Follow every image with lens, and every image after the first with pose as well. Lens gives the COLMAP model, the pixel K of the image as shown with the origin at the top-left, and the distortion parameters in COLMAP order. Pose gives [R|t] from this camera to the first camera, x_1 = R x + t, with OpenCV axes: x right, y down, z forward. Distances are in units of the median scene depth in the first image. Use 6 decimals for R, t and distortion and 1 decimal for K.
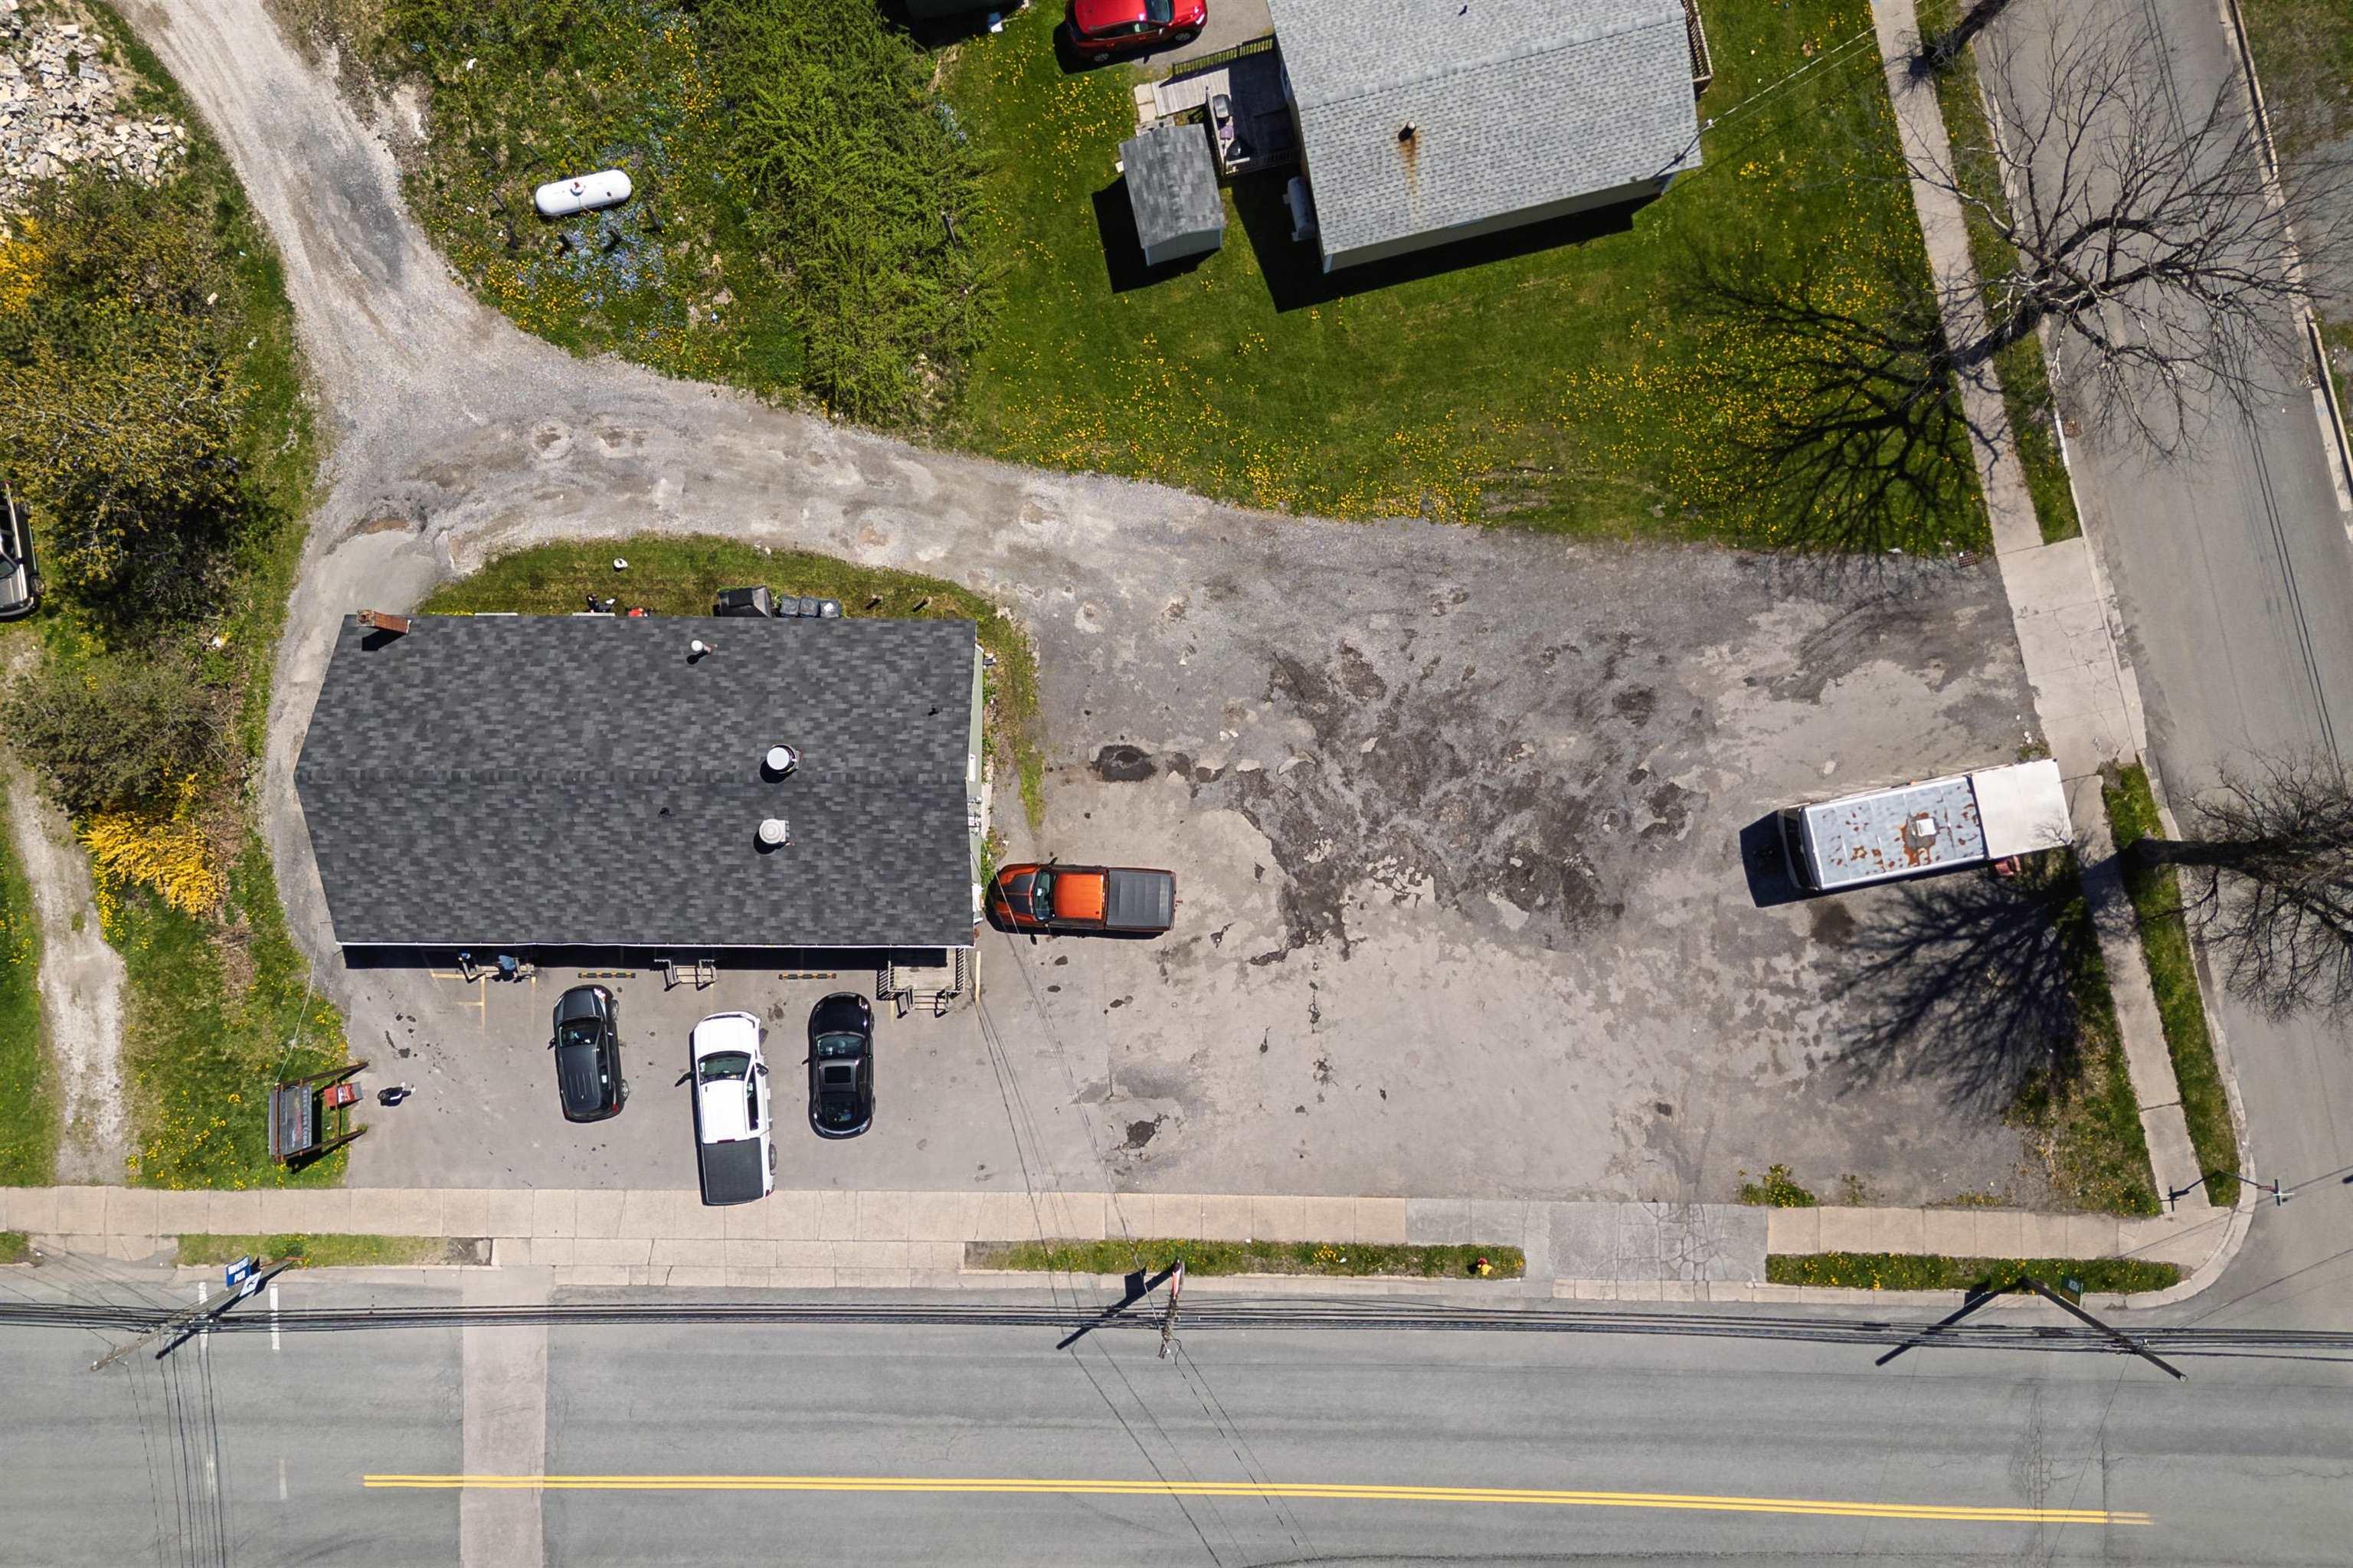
lens RADIAL K [[1611.7, 0, 1171.5], [0, 1611.7, 740.3], [0, 0, 1]] dist [0.082508, -0.084617]
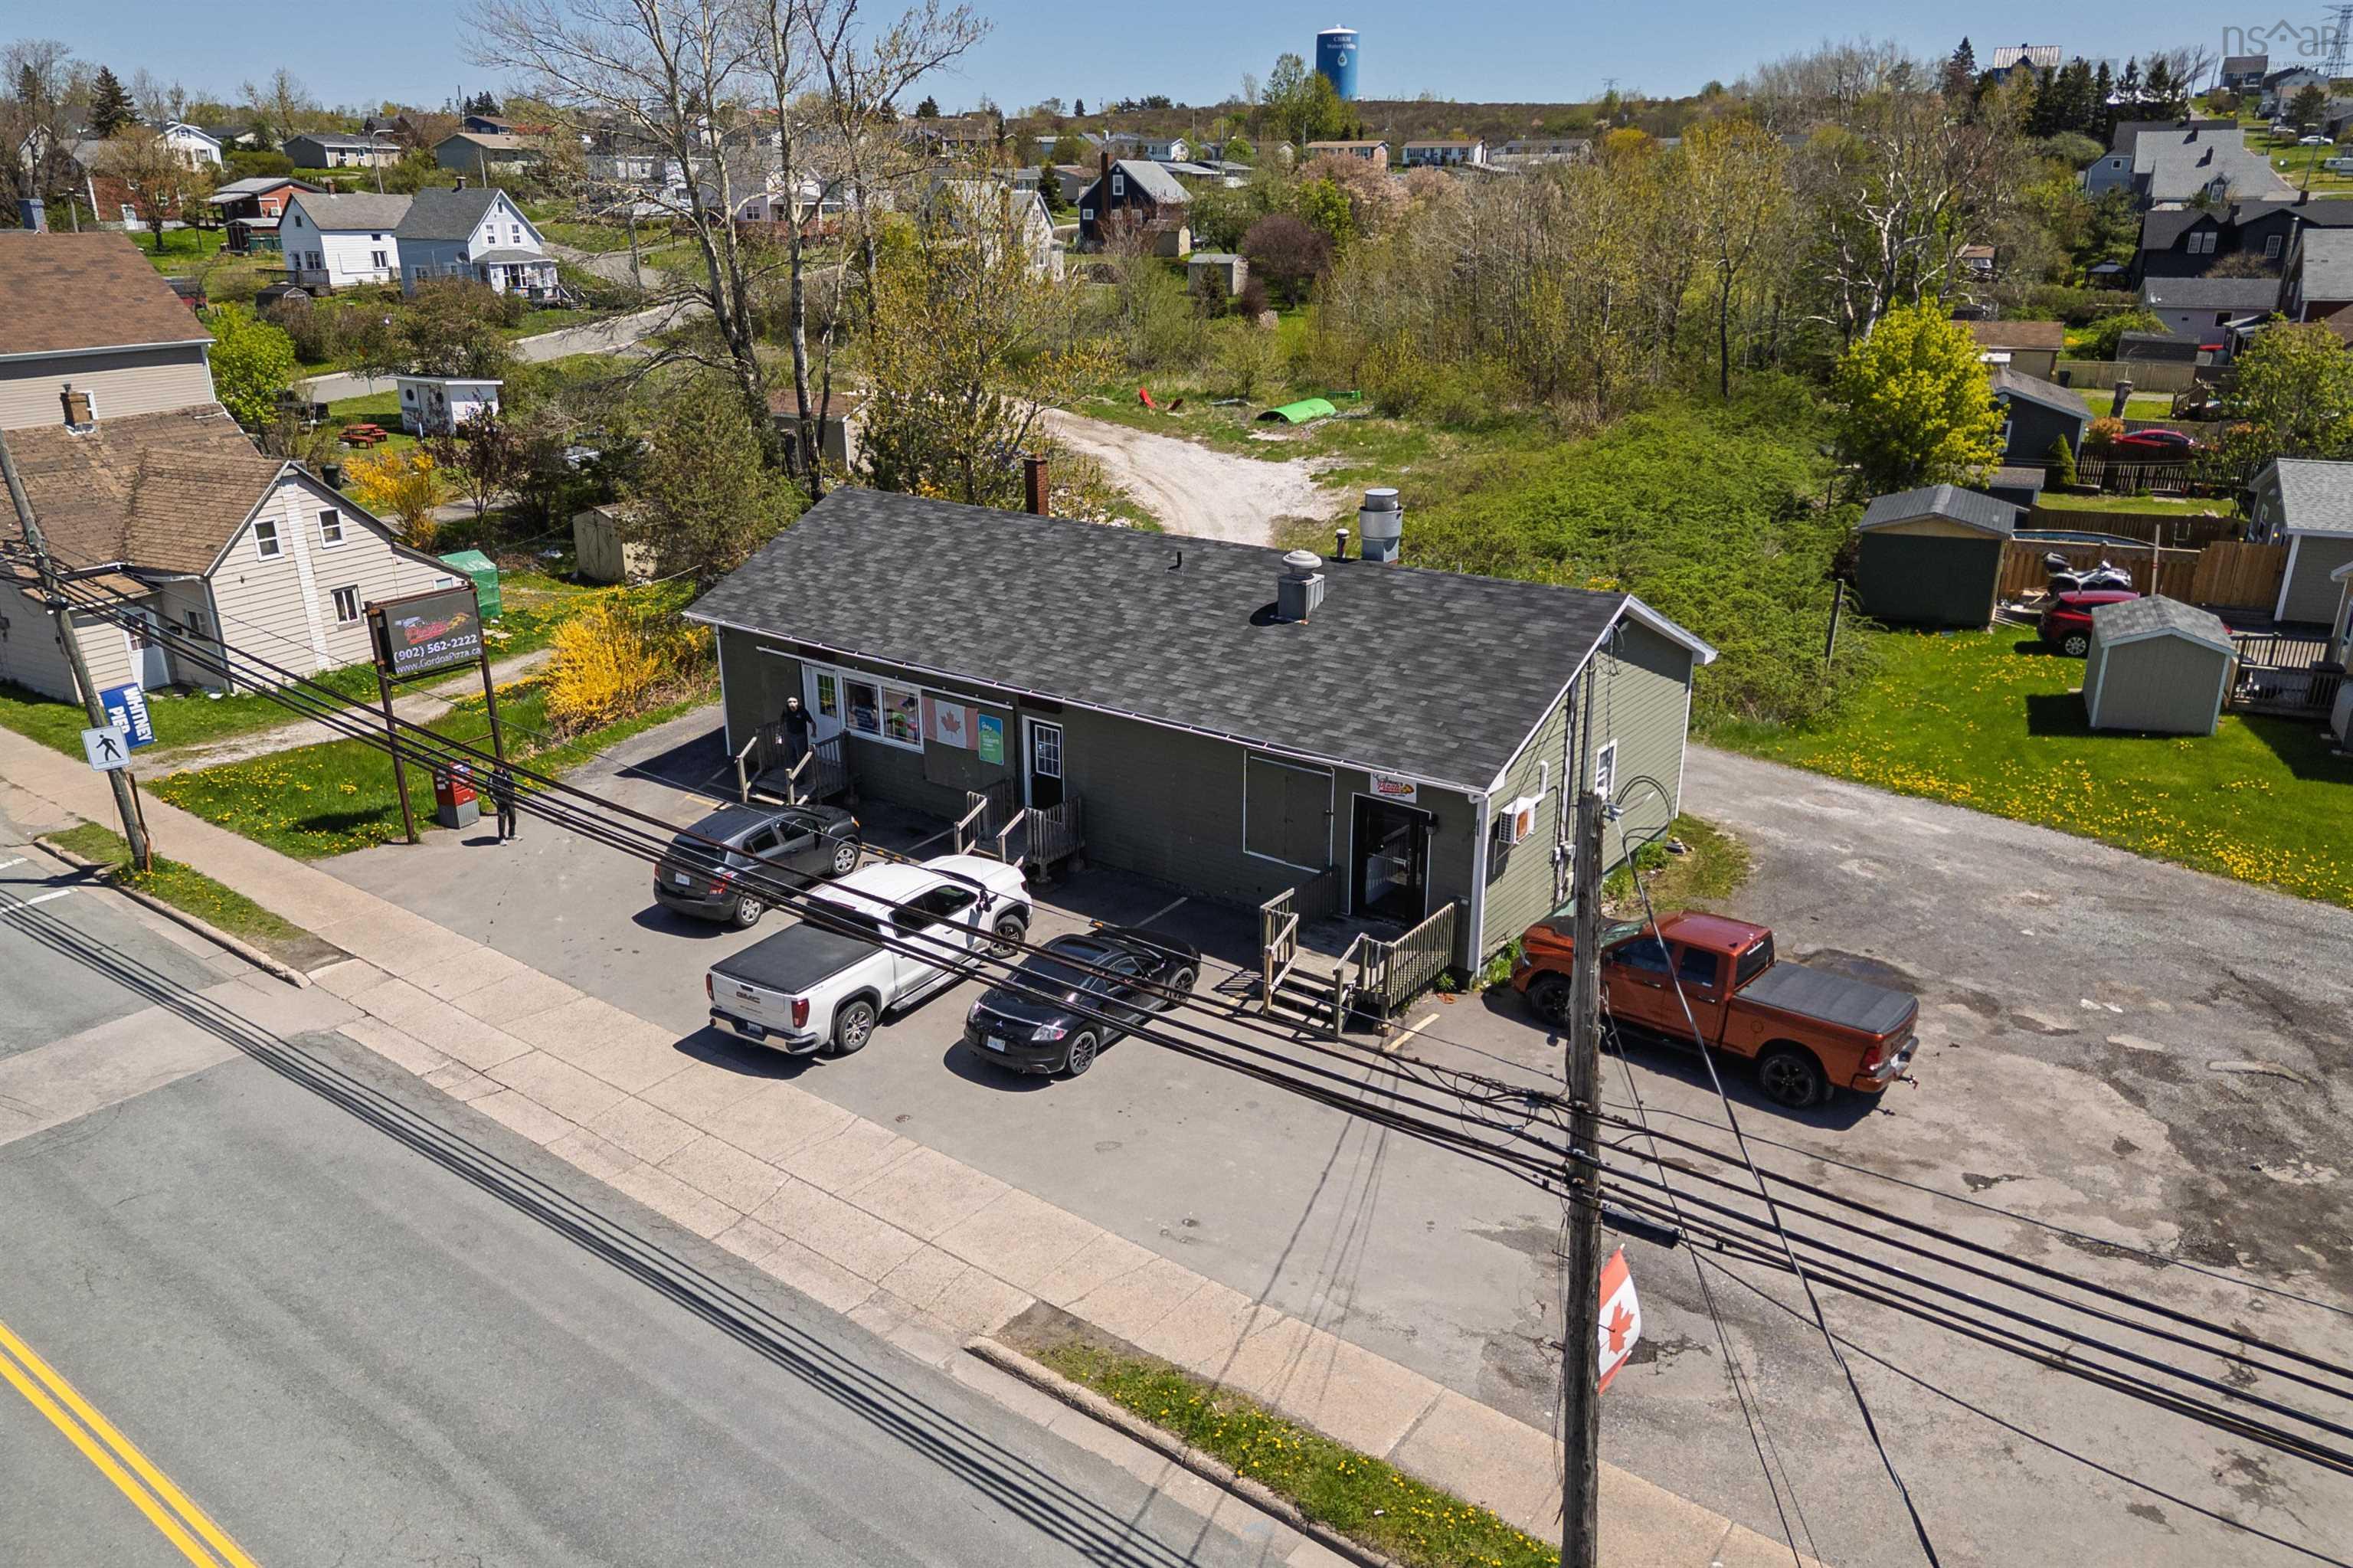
lens RADIAL K [[1645.5, 0, 1165.9], [0, 1645.5, 778.7], [0, 0, 1]] dist [0.087625, -0.094308]
pose [[0.802117, 0.218522, -0.555749, 0.076113], [-0.597161, 0.297569, -0.744883, 0.529907], [0.002600, 0.929355, 0.369178, 0.749865]]
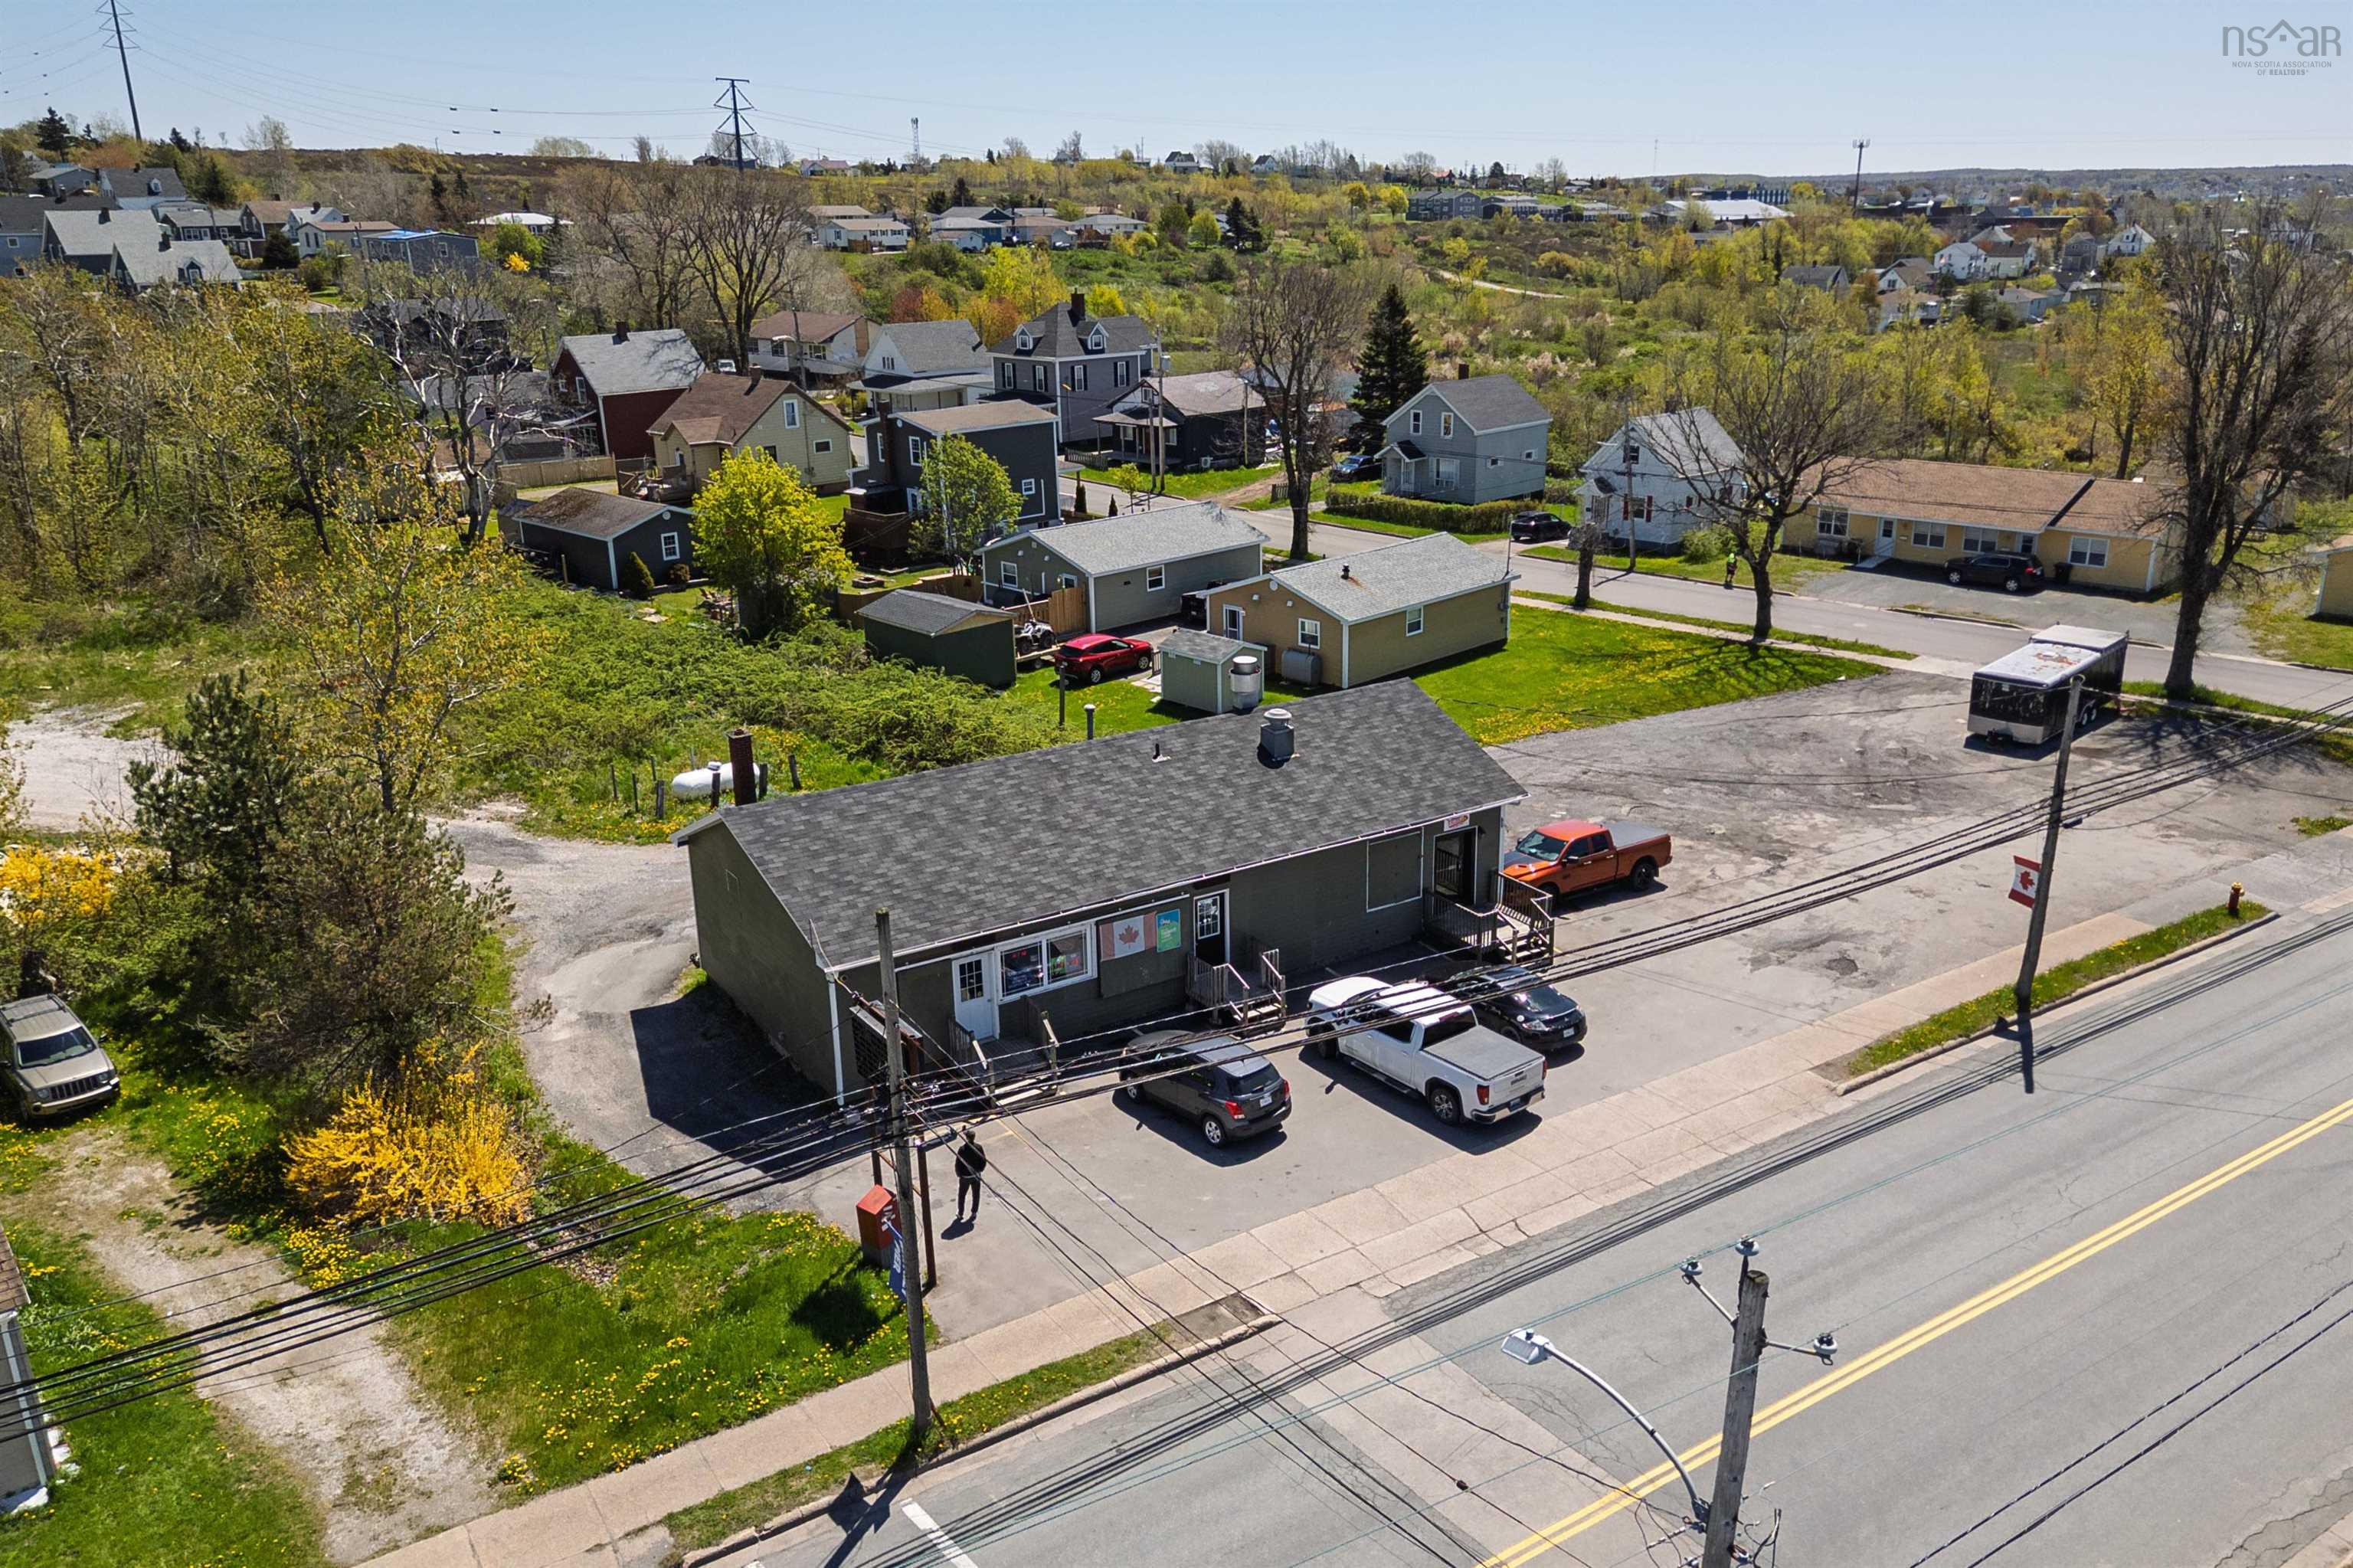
lens RADIAL K [[1795.4, 0, 1241.8], [0, 1795.4, 783.2], [0, 0, 1]] dist [0.102165, -0.122541]
pose [[0.820704, -0.159631, 0.548602, -0.717163], [0.570603, 0.278213, -0.772664, 0.724329], [-0.029287, 0.947162, 0.319417, 0.644732]]
